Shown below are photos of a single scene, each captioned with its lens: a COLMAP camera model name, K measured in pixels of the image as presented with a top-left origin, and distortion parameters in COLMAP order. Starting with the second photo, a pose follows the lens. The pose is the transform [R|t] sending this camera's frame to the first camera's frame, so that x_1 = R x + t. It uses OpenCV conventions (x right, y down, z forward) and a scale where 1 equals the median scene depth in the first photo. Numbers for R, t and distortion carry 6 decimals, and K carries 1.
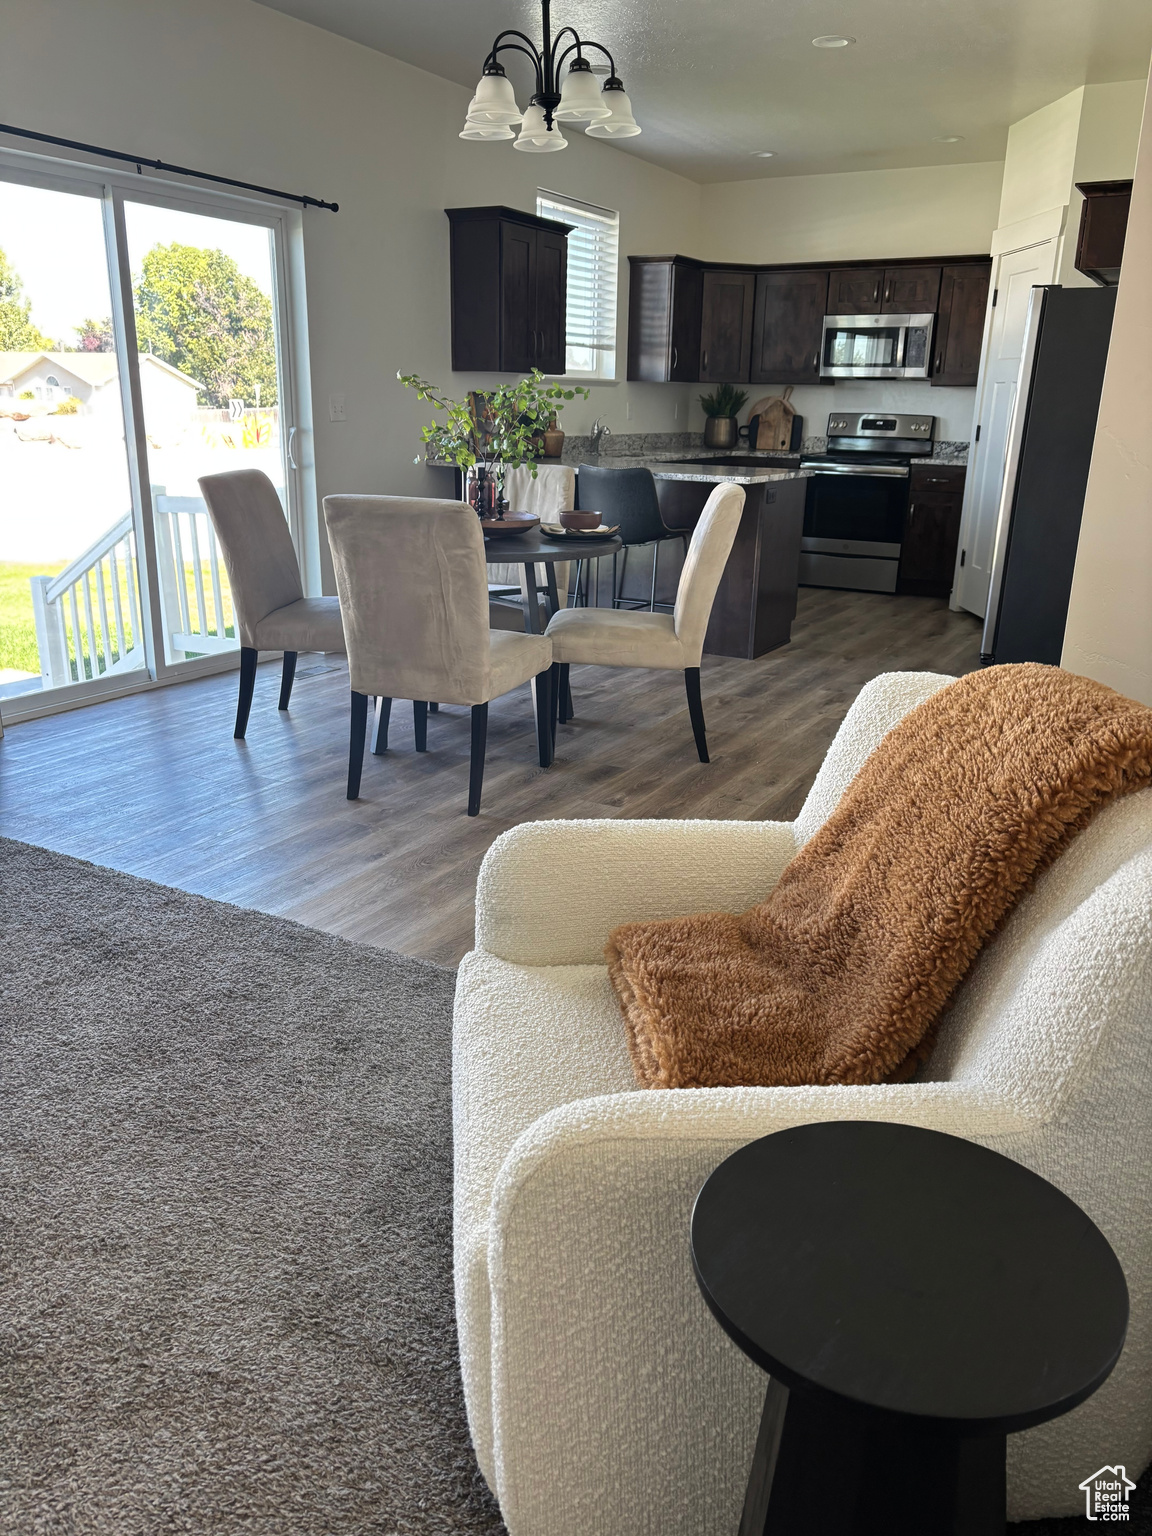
lens RADIAL K [[1162.1, 0, 576.0], [0, 1162.1, 768.0], [0, 0, 1]] dist [0.055684, -0.075687]
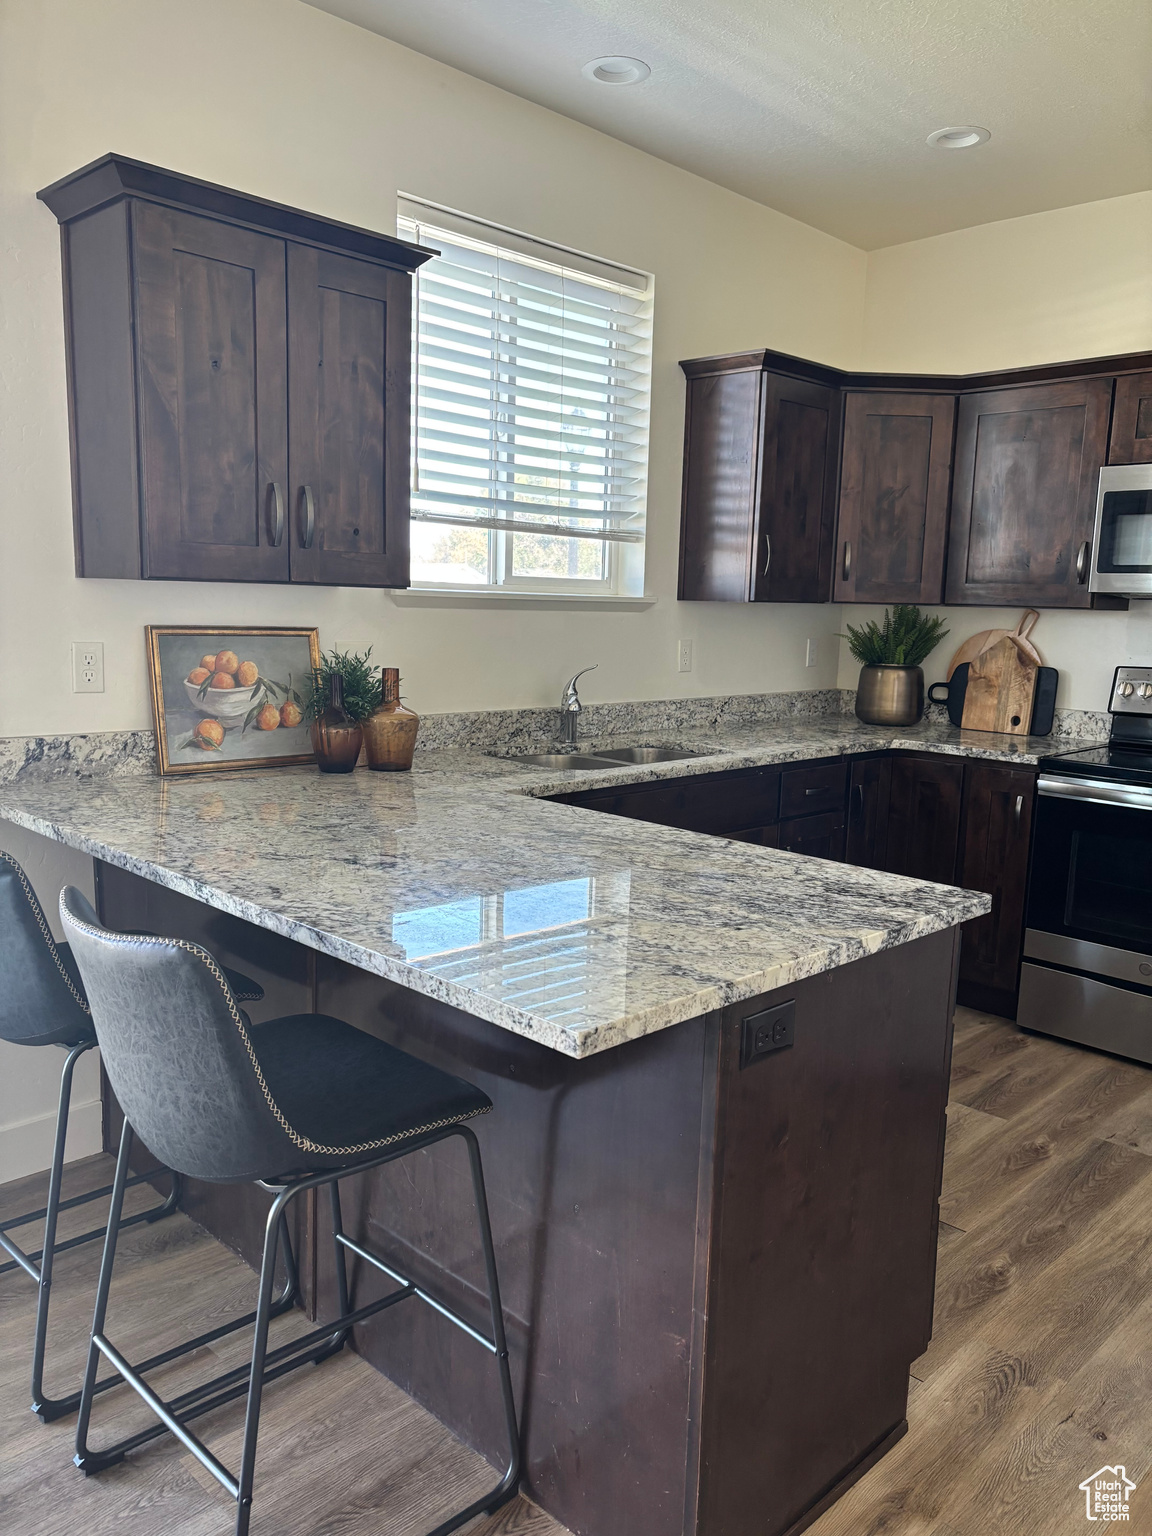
lens RADIAL K [[1199.2, 0, 575.8], [0, 1199.2, 790.3], [0, 0, 1]] dist [0.056136, -0.005119]
pose [[0.968175, 0.046536, -0.245911, 0.132119], [-0.083727, 0.986172, -0.143021, -0.170493], [0.235855, 0.159059, 0.958683, 0.500384]]
